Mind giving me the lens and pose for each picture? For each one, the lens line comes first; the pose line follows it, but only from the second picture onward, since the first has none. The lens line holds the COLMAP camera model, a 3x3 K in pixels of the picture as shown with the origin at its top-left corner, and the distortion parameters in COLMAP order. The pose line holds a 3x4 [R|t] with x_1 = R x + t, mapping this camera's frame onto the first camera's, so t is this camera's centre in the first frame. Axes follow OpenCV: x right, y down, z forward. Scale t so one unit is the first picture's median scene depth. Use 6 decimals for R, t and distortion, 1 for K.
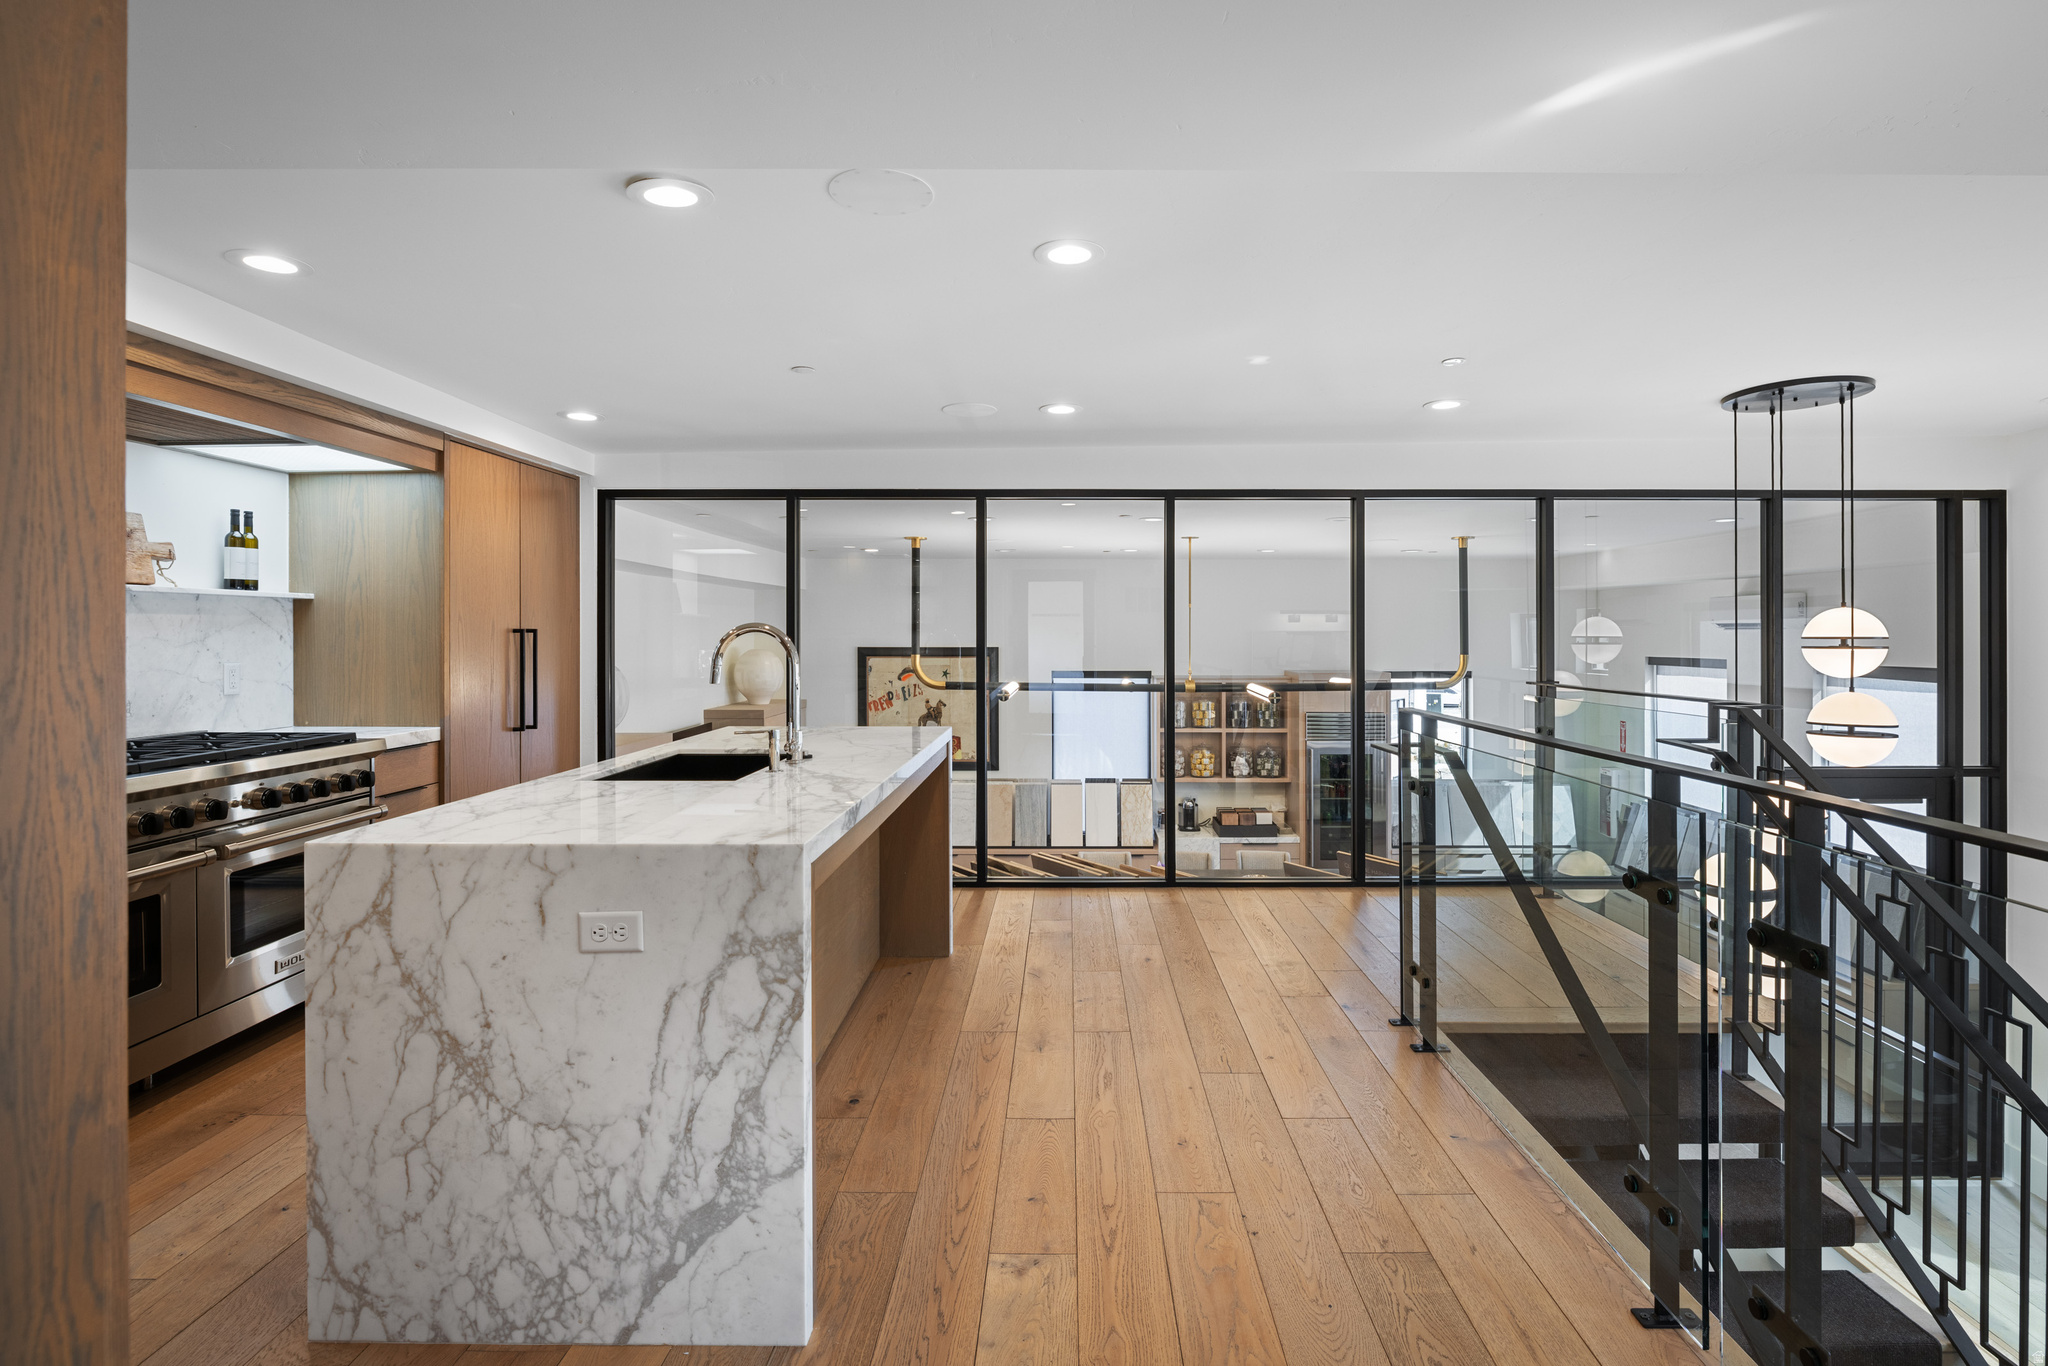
lens RADIAL K [[964.0, 0, 942.9], [0, 964.0, 634.5], [0, 0, 1]] dist [-0.009013, 0.001539]
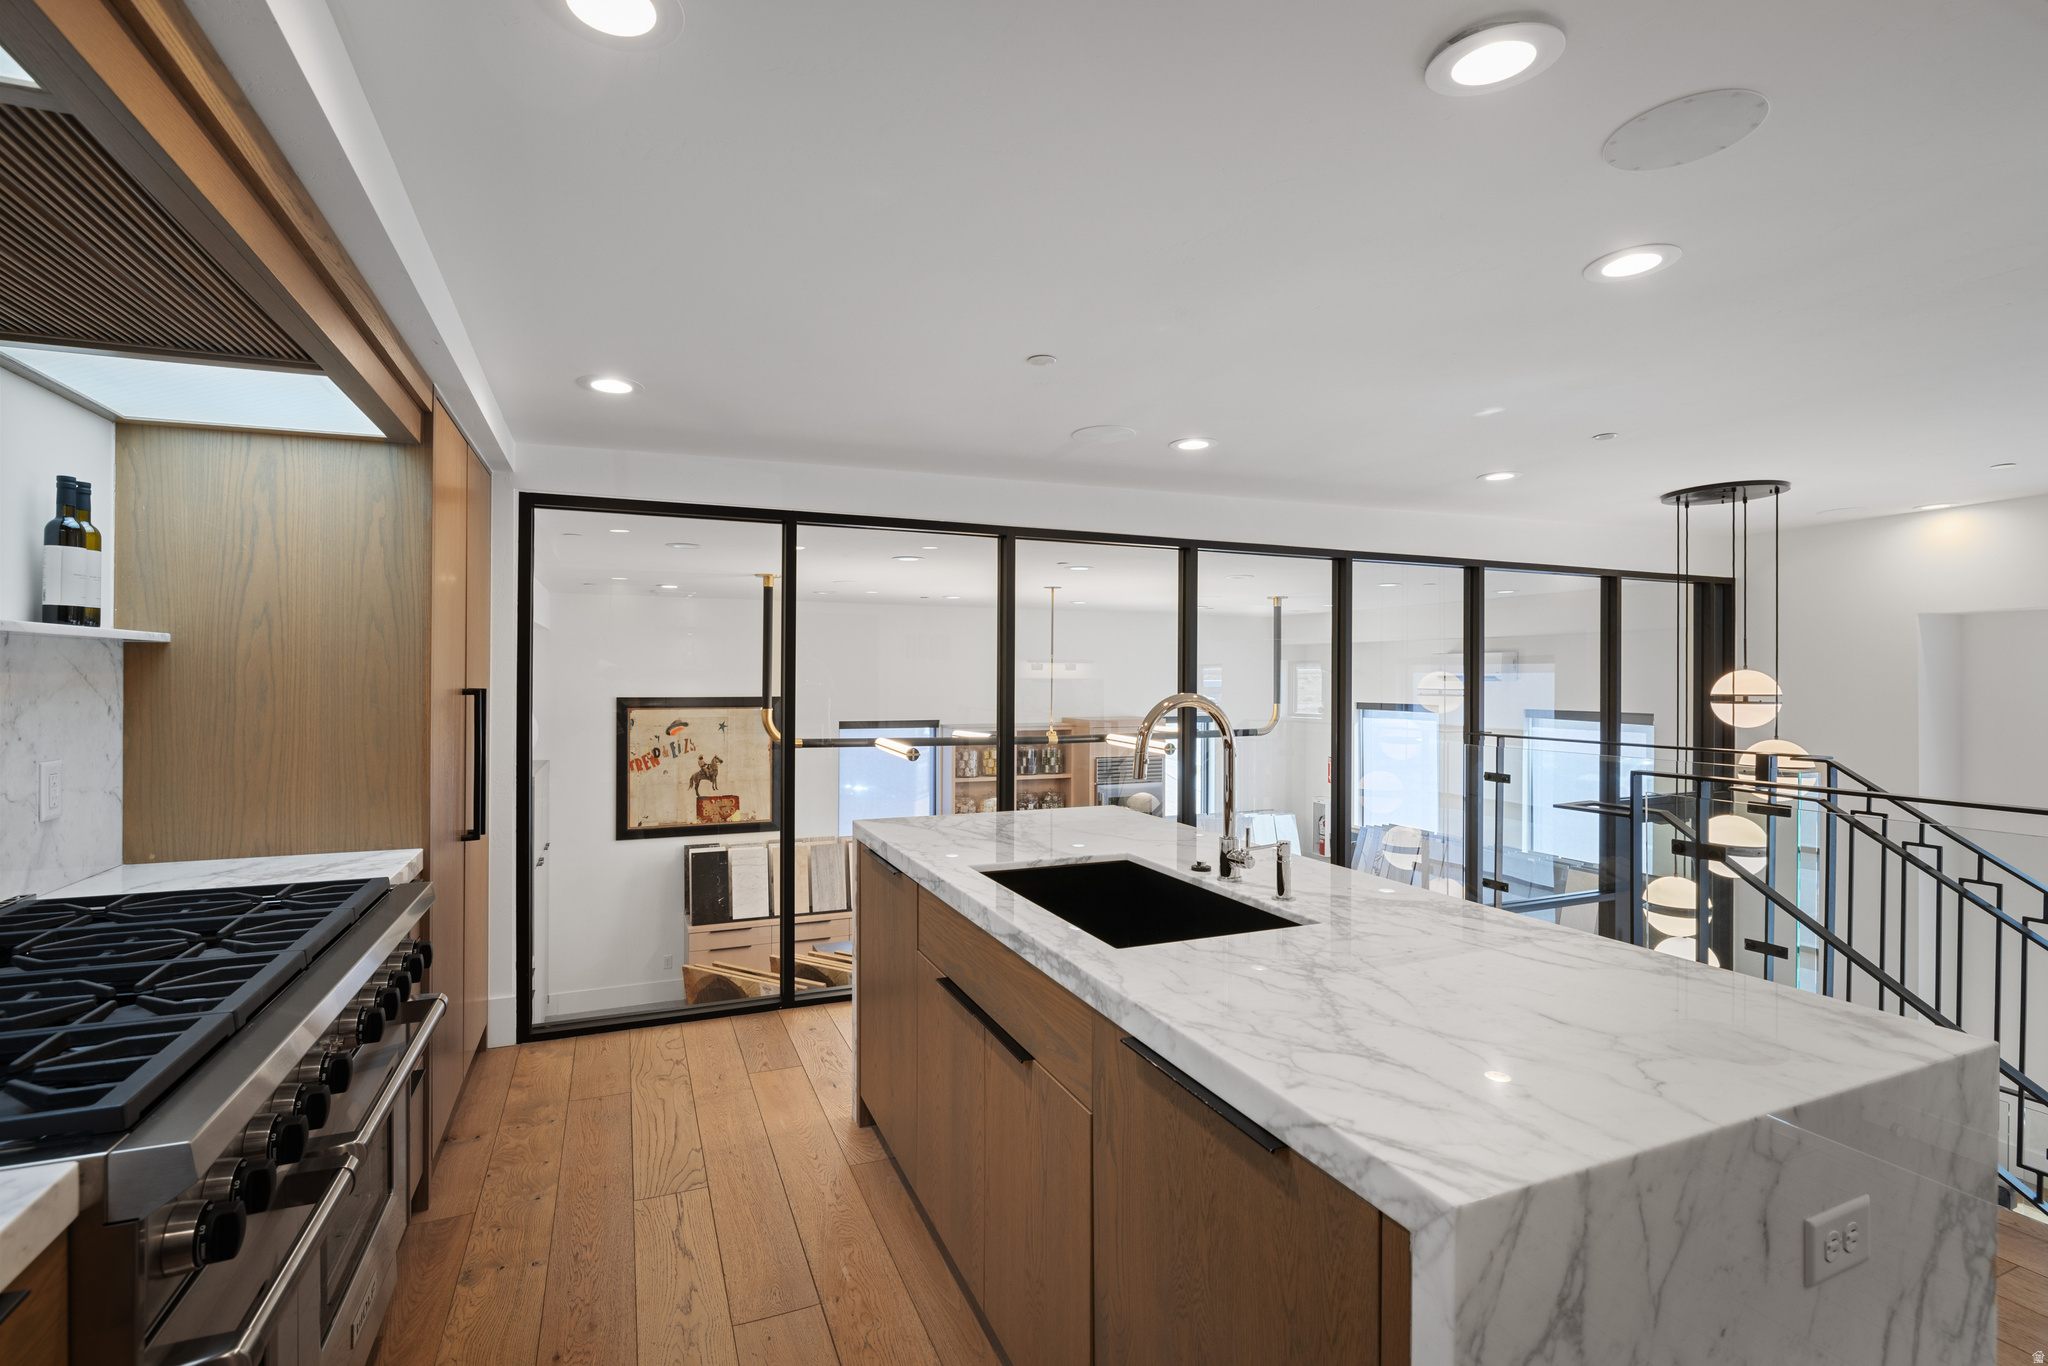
lens RADIAL K [[964.0, 0, 1023.0], [0, 964.0, 674.6], [0, 0, 1]] dist [-0.009013, 0.001539]
pose [[0.912970, 0.004143, 0.408005, -0.395363], [-0.002378, 0.999985, -0.004833, -0.014950], [-0.408019, 0.003442, 0.912967, 0.247938]]
